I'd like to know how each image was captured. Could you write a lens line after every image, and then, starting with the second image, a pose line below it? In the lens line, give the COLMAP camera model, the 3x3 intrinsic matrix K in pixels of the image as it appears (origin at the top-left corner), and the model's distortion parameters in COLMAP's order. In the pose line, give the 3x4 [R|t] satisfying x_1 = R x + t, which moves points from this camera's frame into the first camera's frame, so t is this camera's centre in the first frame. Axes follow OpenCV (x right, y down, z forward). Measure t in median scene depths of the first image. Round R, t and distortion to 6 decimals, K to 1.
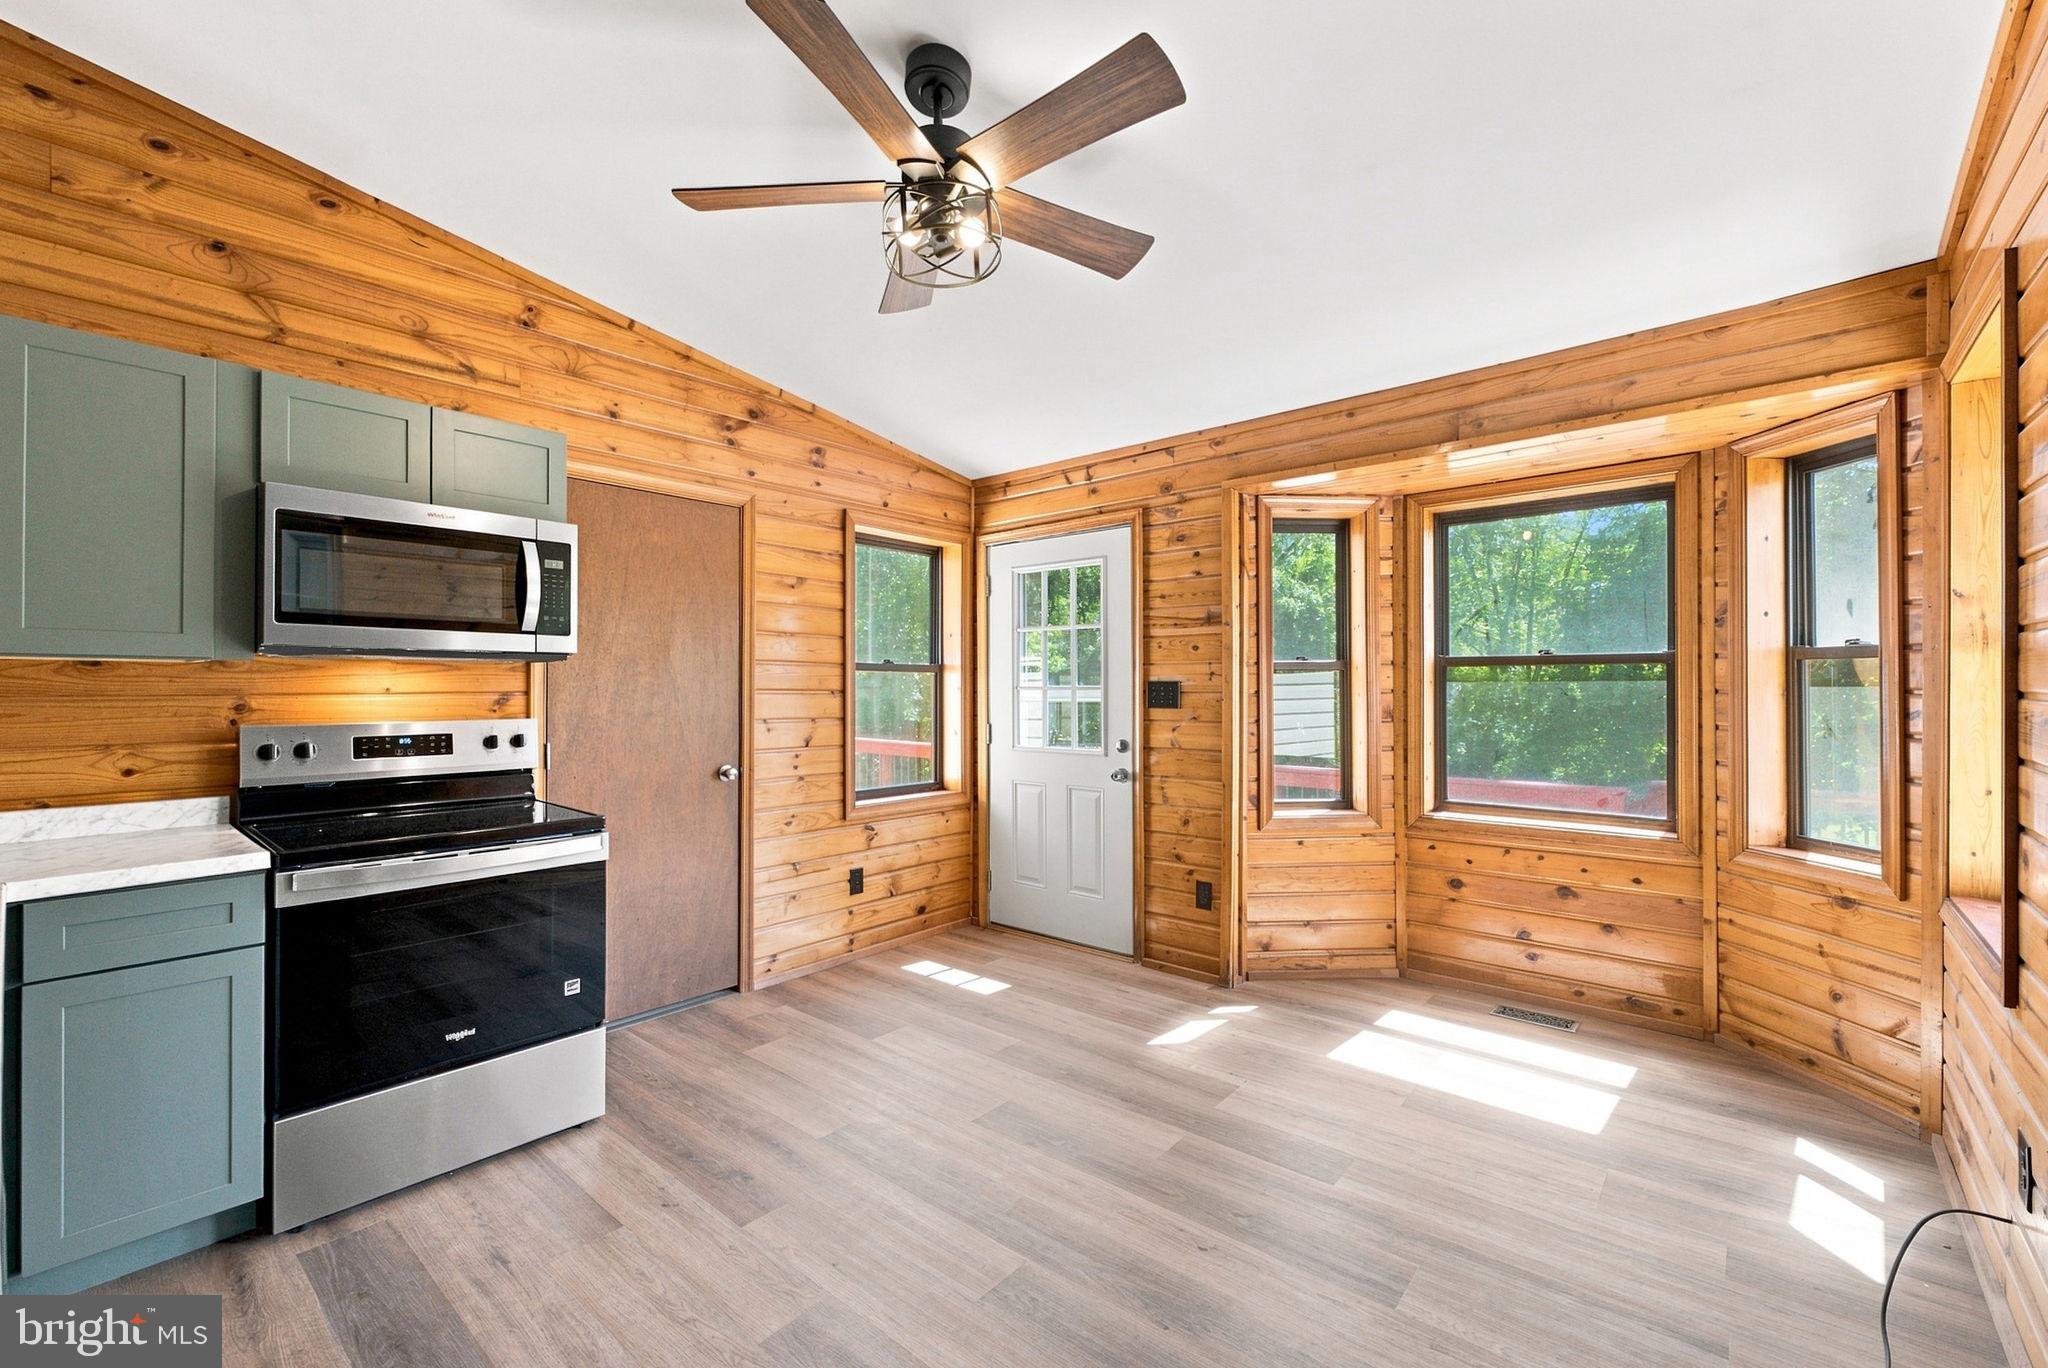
lens RADIAL K [[837.4, 0, 1024.8], [0, 837.4, 683.8], [0, 0, 1]] dist [-0.023338, 0.009749]
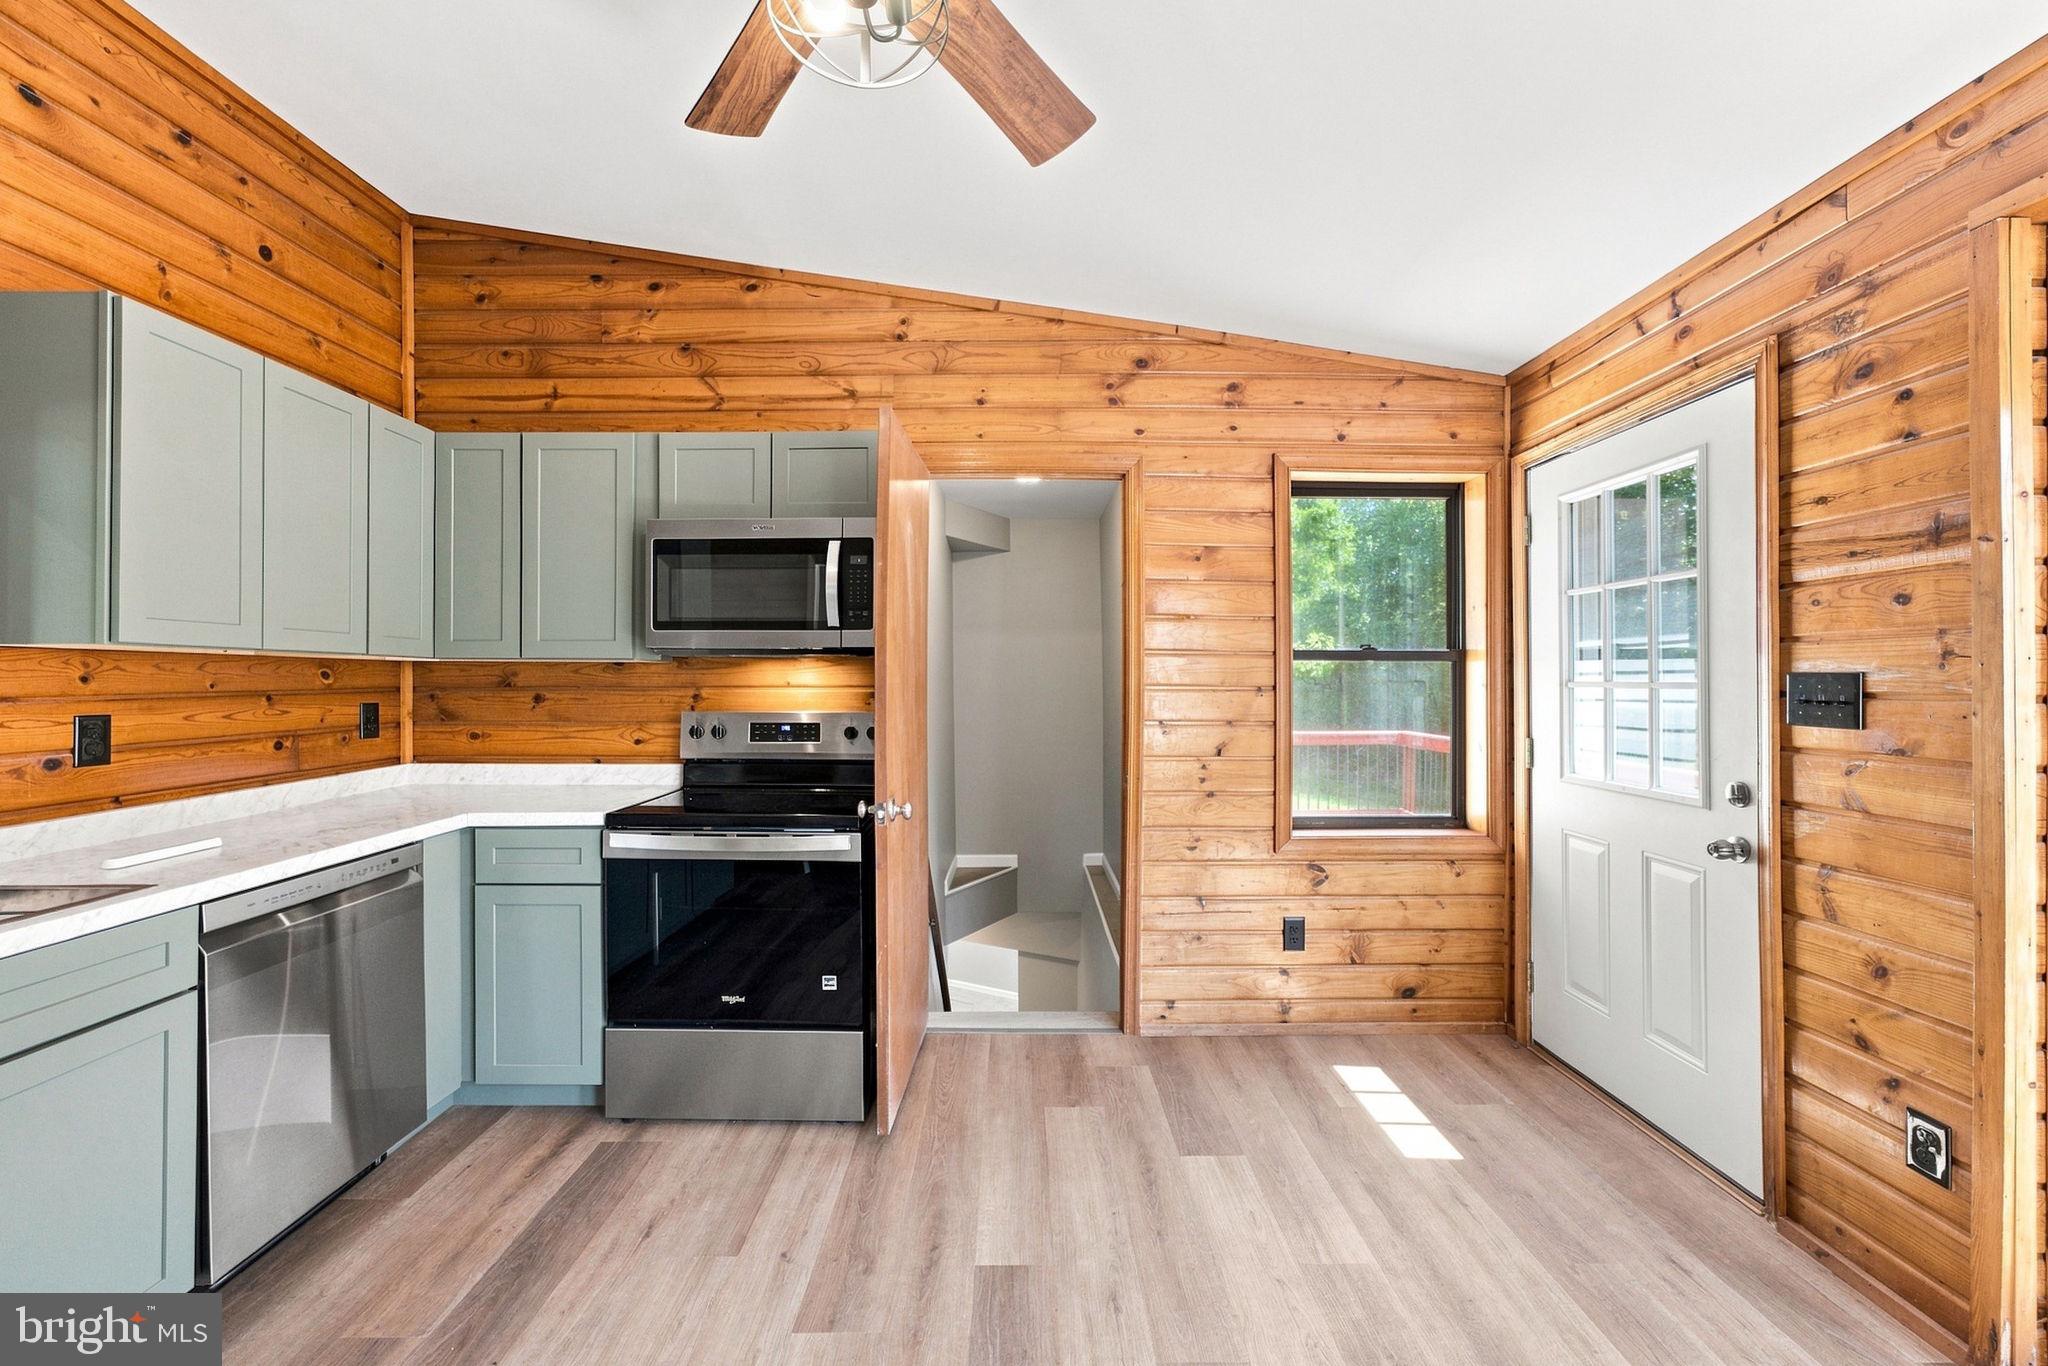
lens RADIAL K [[837.4, 0, 977.8], [0, 837.4, 676.8], [0, 0, 1]] dist [-0.023338, 0.009749]
pose [[0.652089, -0.001646, -0.758141, 0.228965], [0.001184, 0.999999, -0.001153, -0.000287], [0.758141, -0.000146, 0.652090, 0.332398]]
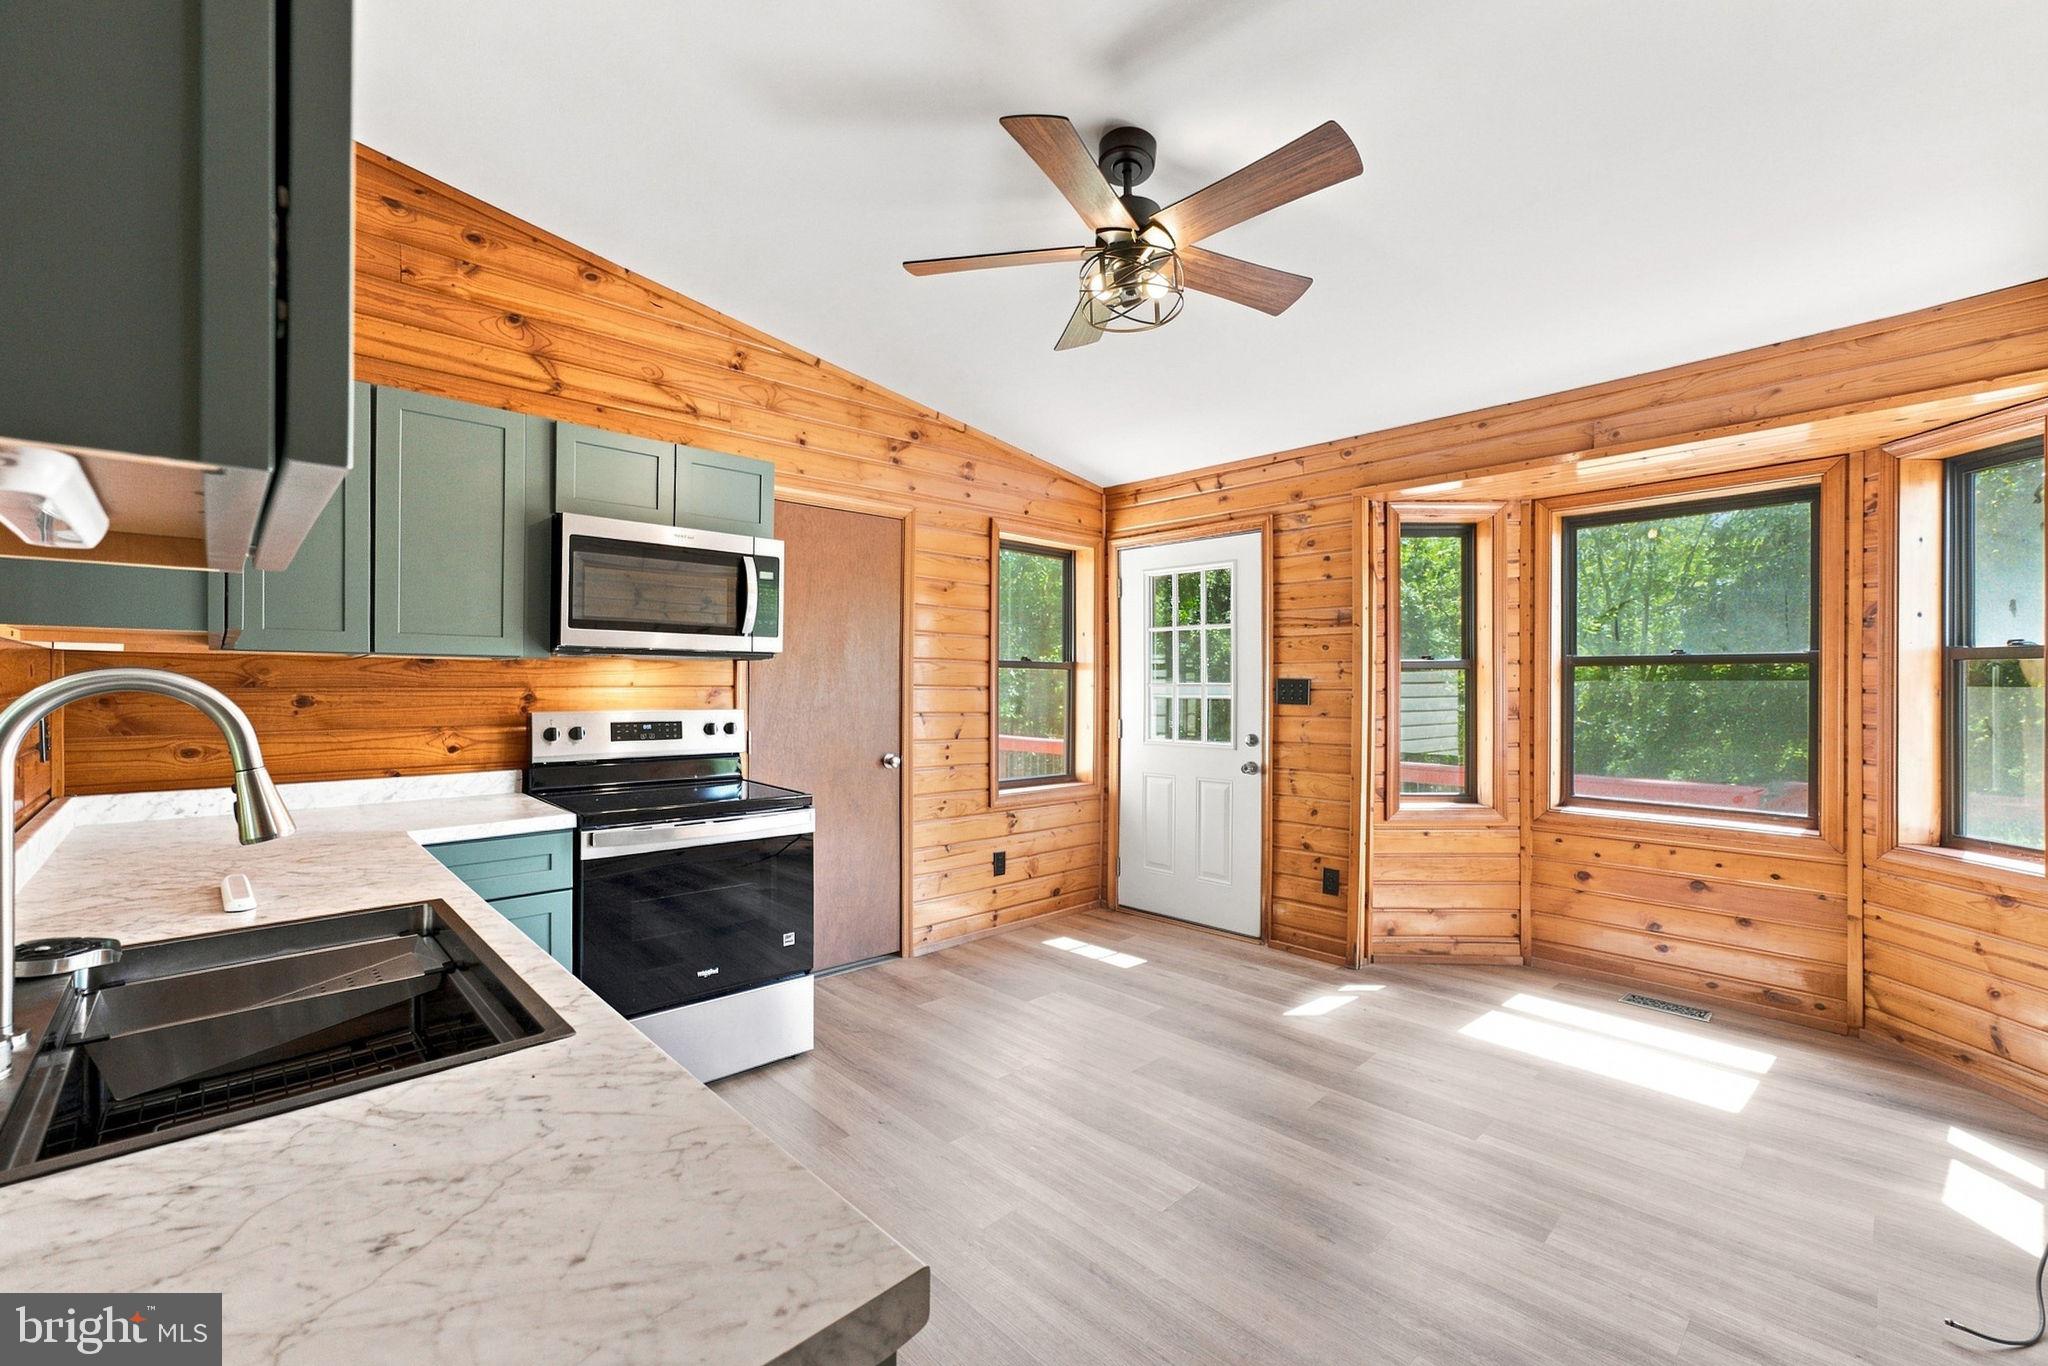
lens RADIAL K [[837.4, 0, 1022.0], [0, 837.4, 688.1], [0, 0, 1]] dist [-0.023338, 0.009749]
pose [[0.994797, 0.004341, -0.101781, -0.073914], [-0.003663, 0.999970, 0.006850, 0.002840], [0.101808, -0.006442, 0.994783, -0.094543]]
